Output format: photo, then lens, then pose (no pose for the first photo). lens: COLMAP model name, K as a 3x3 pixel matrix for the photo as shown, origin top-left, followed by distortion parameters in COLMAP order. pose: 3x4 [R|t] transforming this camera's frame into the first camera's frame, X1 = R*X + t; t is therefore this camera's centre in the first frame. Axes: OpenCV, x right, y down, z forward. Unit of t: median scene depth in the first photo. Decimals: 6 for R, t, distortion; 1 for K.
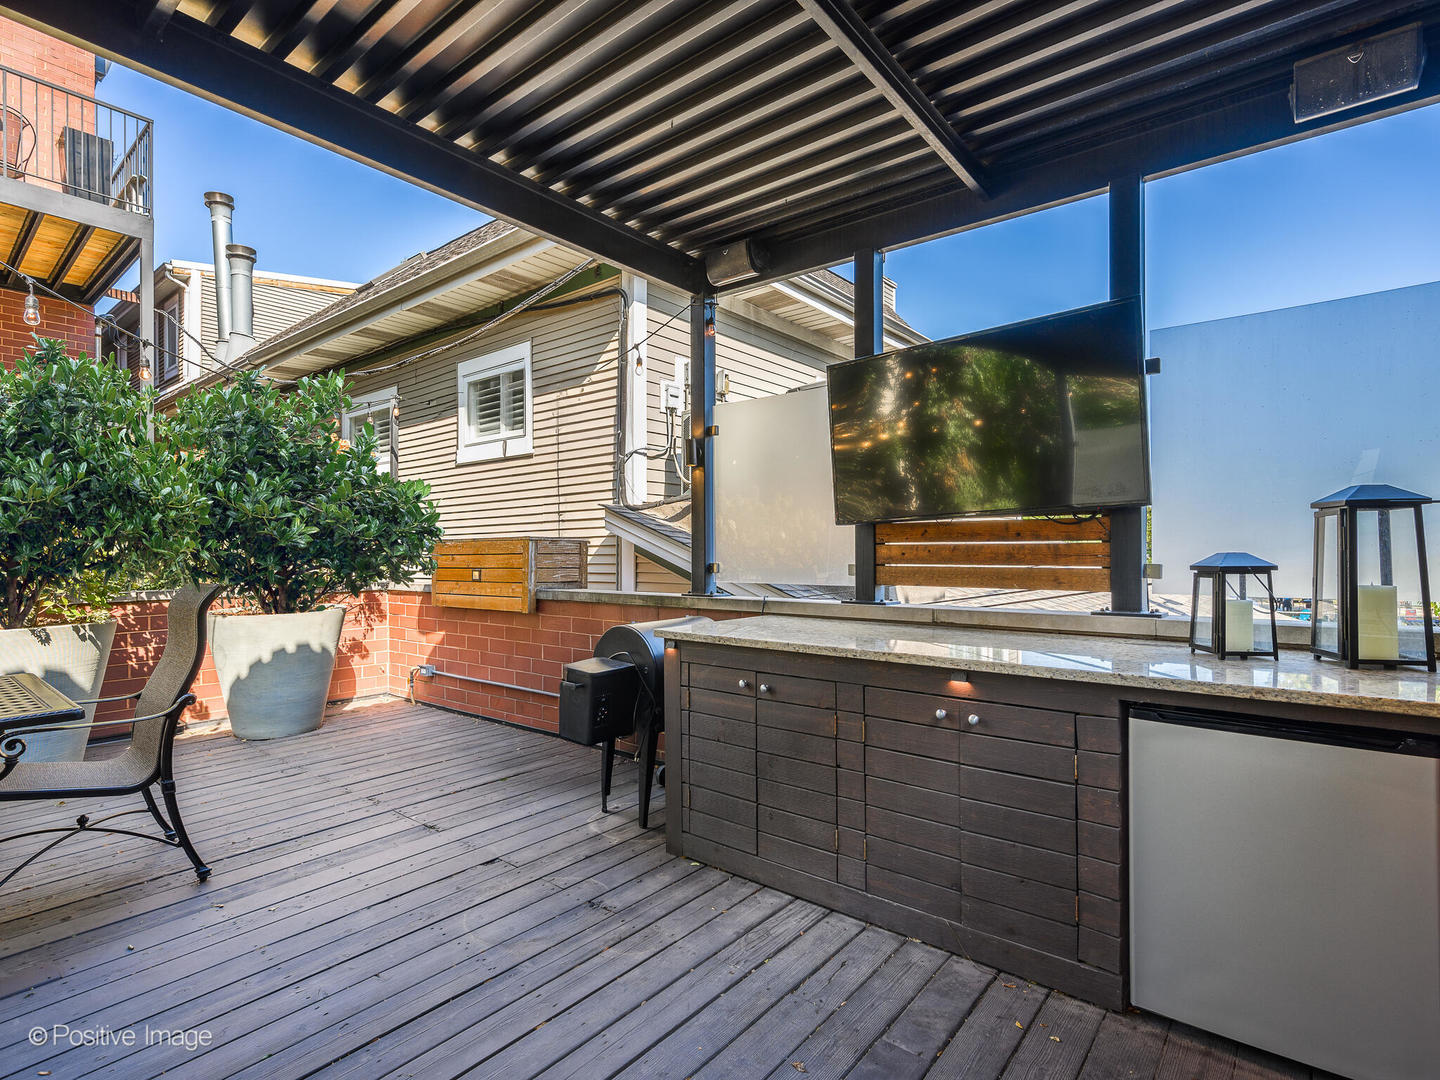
lens RADIAL K [[711.2, 0, 720.0], [0, 711.2, 540.0], [0, 0, 1]] dist [-0.000954, 0.000128]
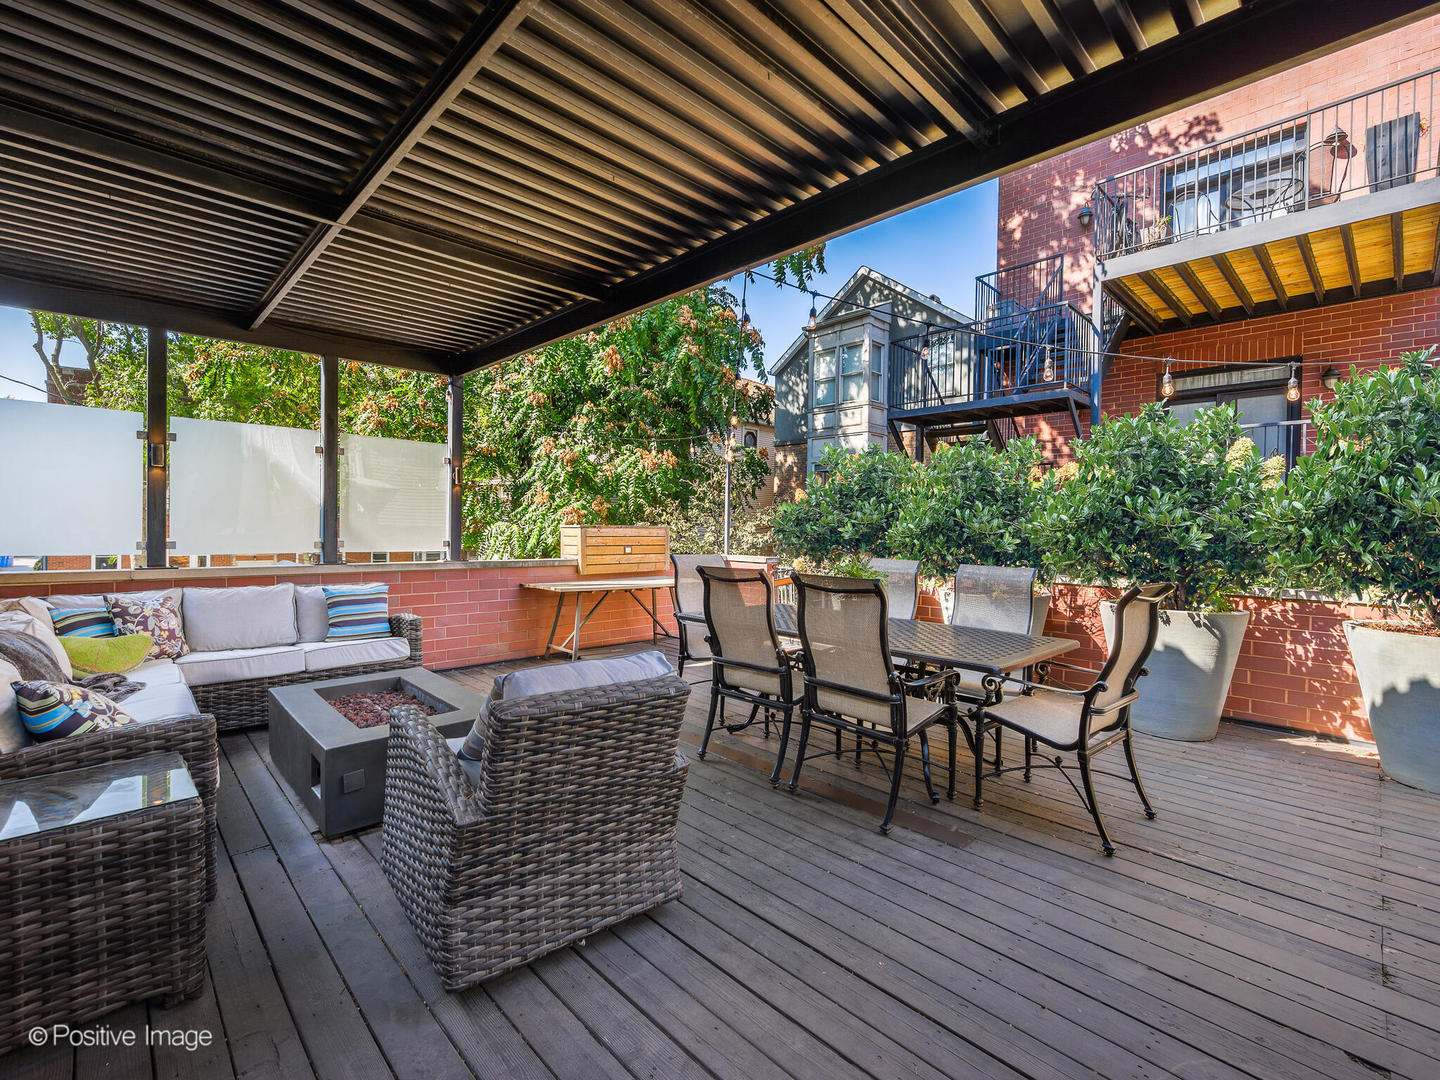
lens RADIAL K [[647.2, 0, 720.0], [0, 647.2, 540.0], [0, 0, 1]] dist [0.001781, 0.000129]
pose [[-0.114232, 0.026029, -0.993113, 0.241693], [-0.000166, 0.999656, 0.026220, -0.030098], [0.993454, 0.003160, -0.114189, 0.362232]]
